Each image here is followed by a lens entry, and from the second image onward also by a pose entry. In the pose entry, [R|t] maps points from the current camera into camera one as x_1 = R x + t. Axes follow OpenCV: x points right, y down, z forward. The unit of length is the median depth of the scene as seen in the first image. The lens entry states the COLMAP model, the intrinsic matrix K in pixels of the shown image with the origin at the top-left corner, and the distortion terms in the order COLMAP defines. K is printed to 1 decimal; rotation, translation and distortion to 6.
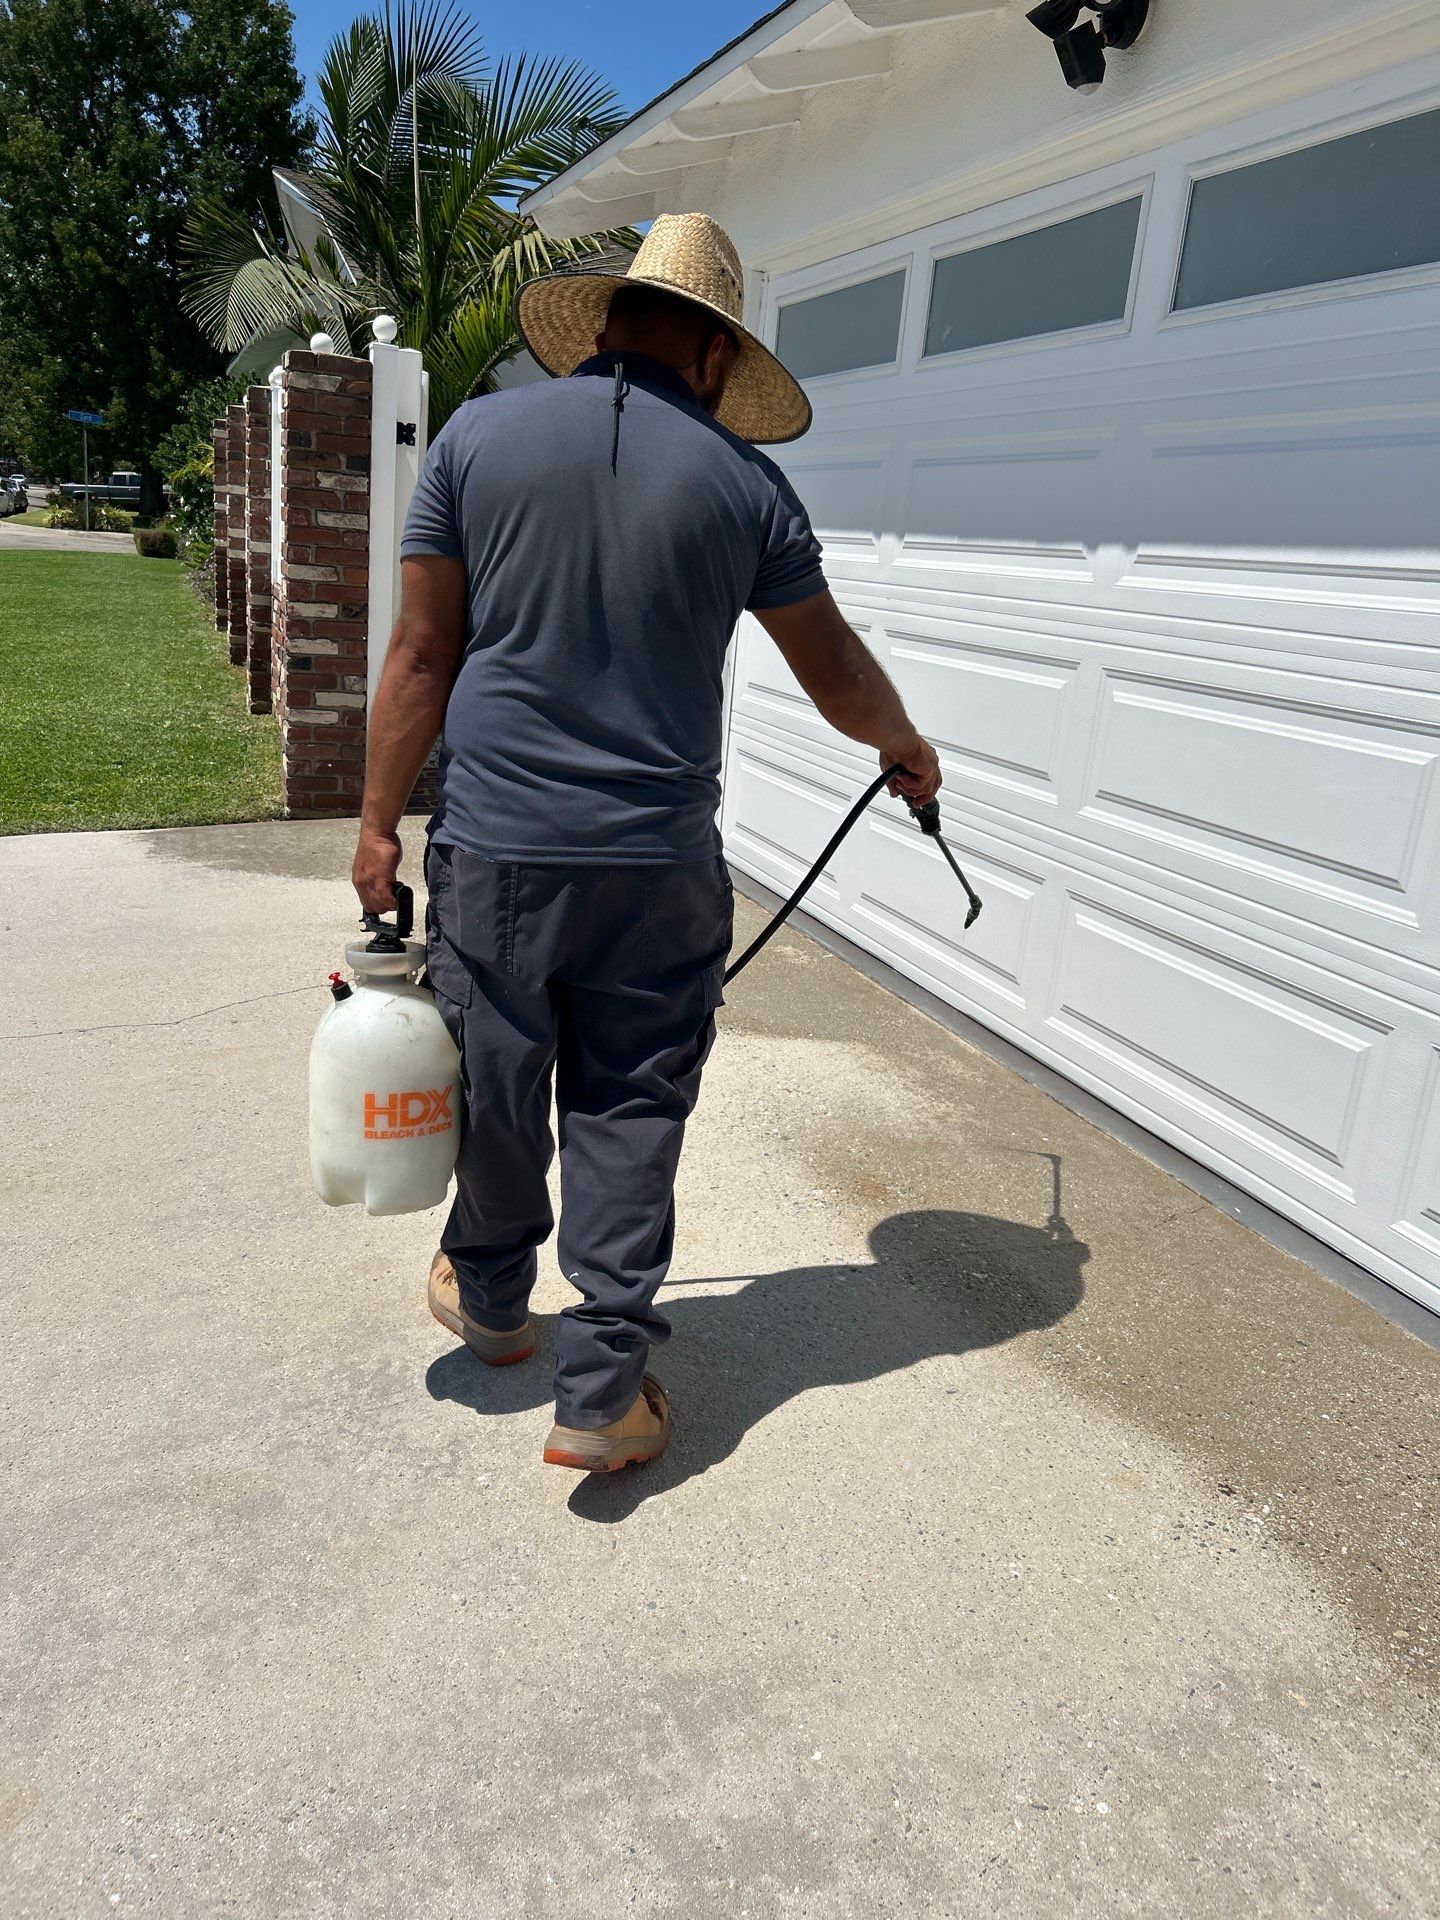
lens RADIAL K [[1446.7, 0, 709.0], [0, 1446.7, 959.4], [0, 0, 1]] dist [0.043316, -0.053029]
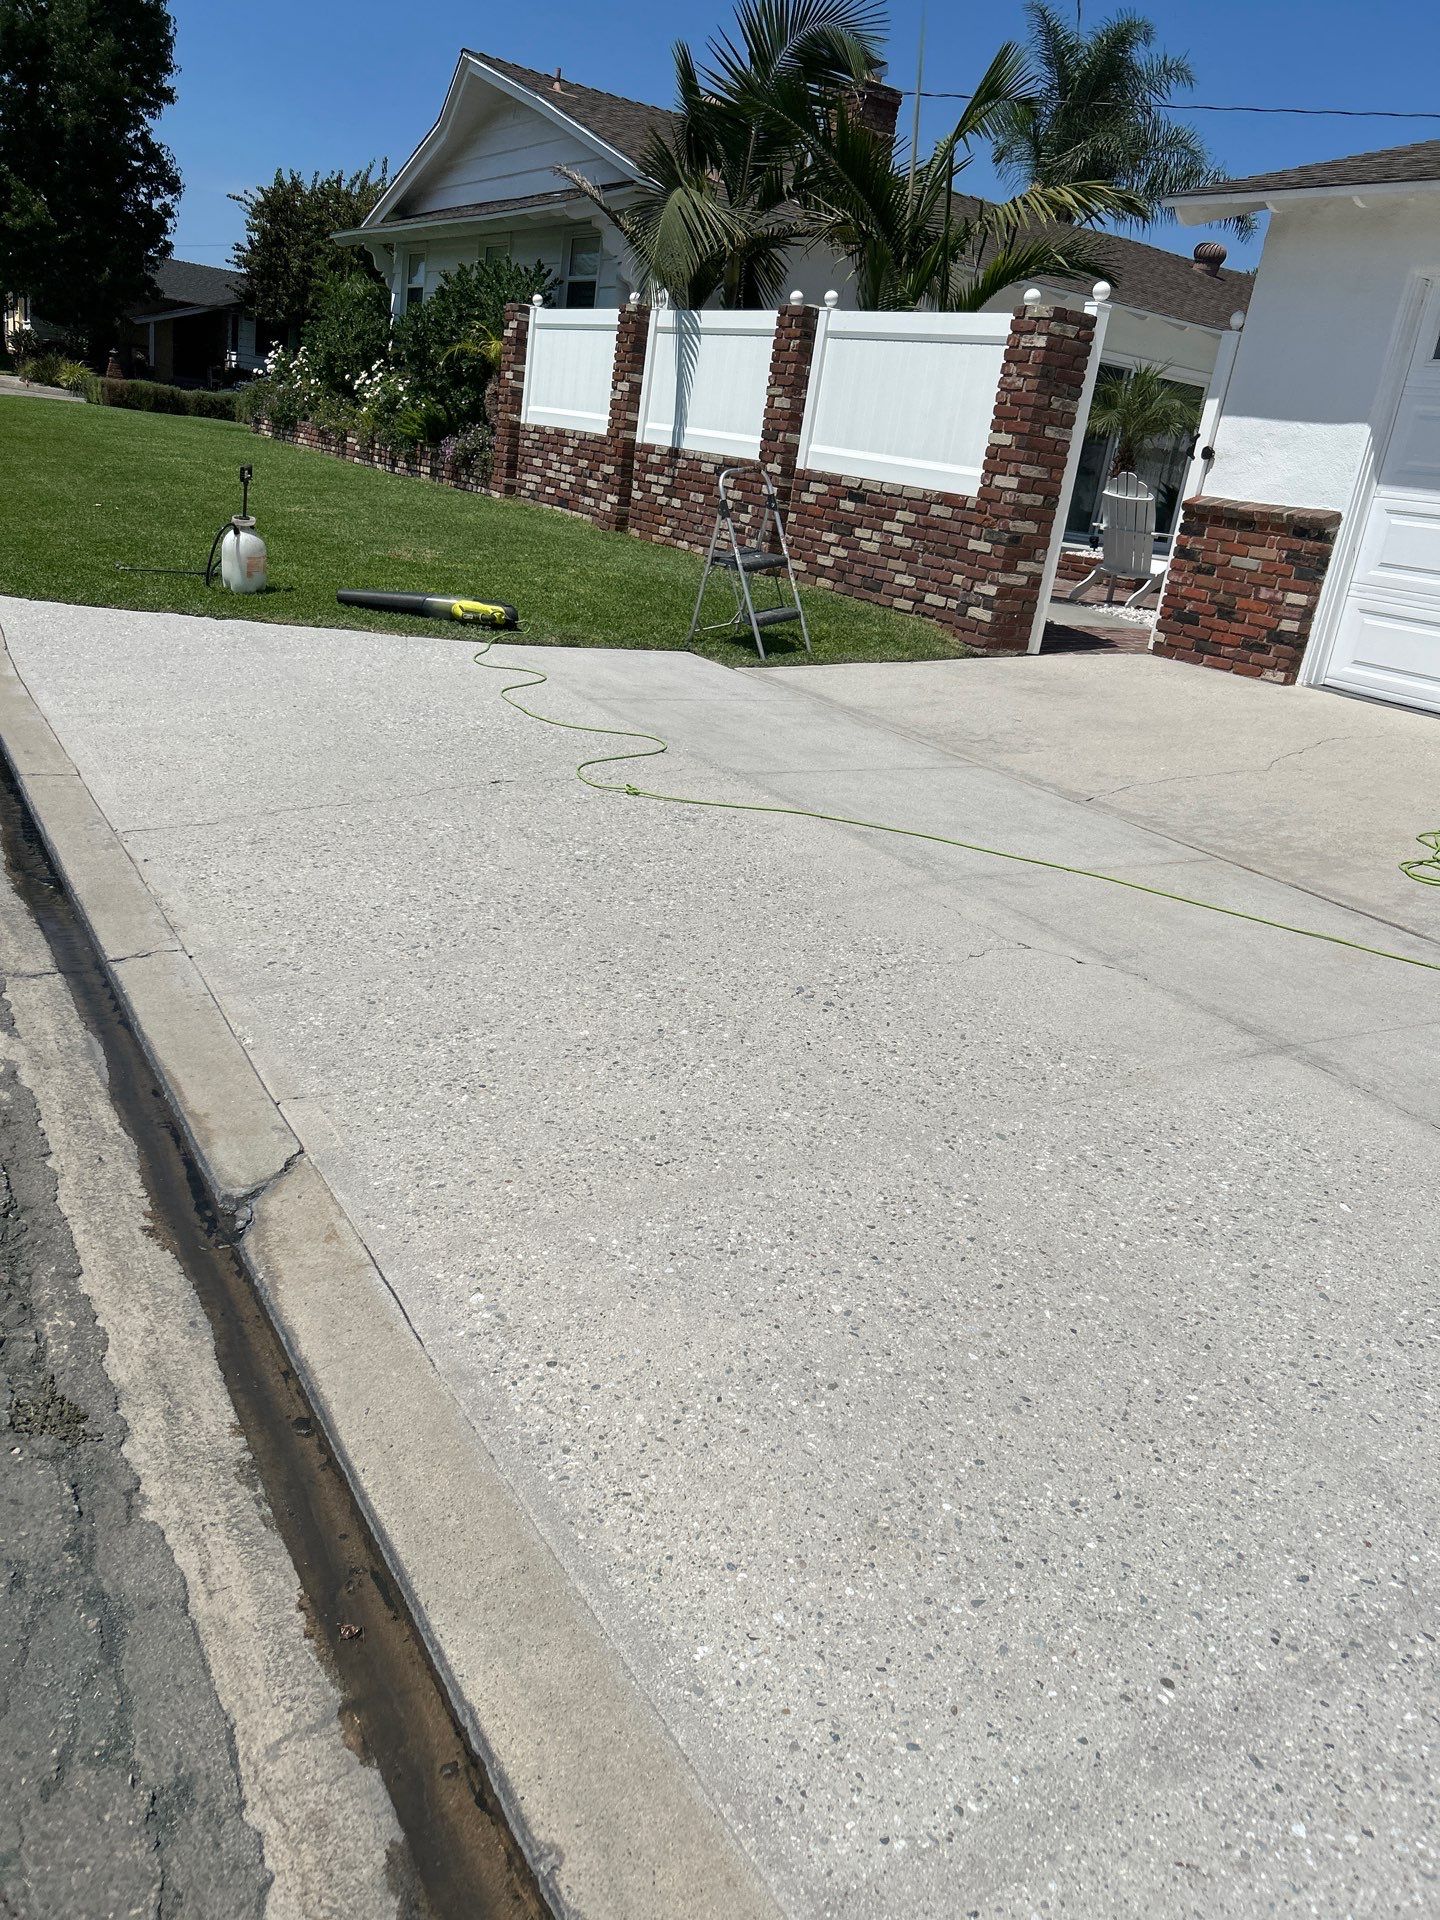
lens RADIAL K [[1446.7, 0, 717.9], [0, 1446.7, 957.8], [0, 0, 1]] dist [0.043316, -0.053029]
pose [[0.982966, -0.016564, 0.183041, -0.814074], [0.001877, 0.996783, 0.080124, 0.078195], [-0.183780, -0.078416, 0.979835, -0.315567]]
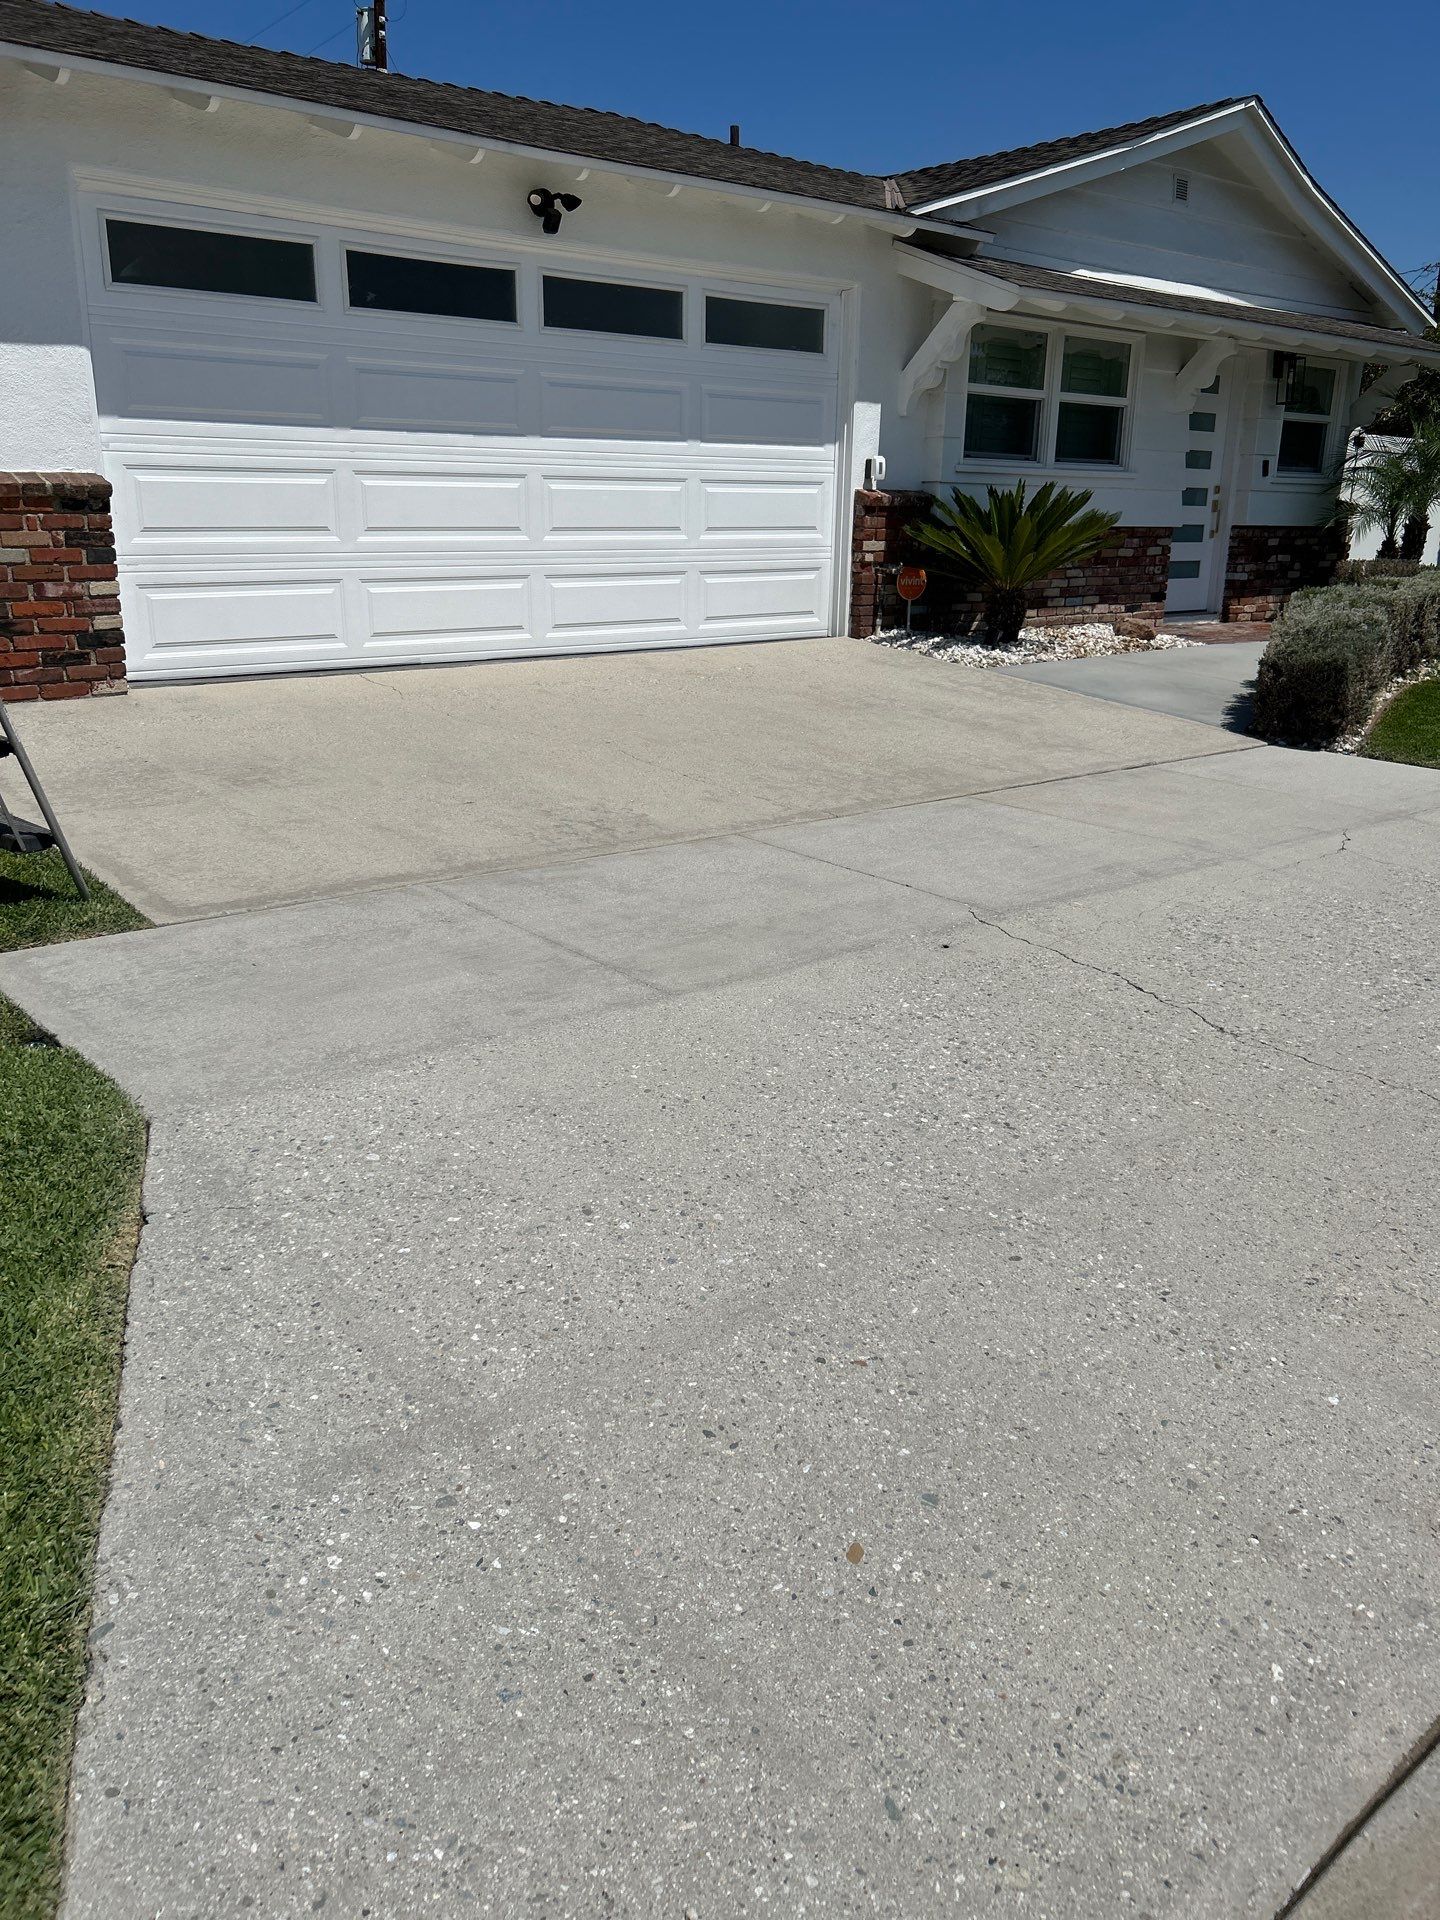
lens RADIAL K [[1418.8, 0, 702.7], [0, 1418.8, 961.1], [0, 0, 1]] dist [0.058084, -0.063835]
pose [[-0.334671, -0.367860, 0.867568, -1.205575], [0.224229, 0.863126, 0.452476, -0.287676], [-0.915268, 0.345965, -0.206379, 0.847584]]
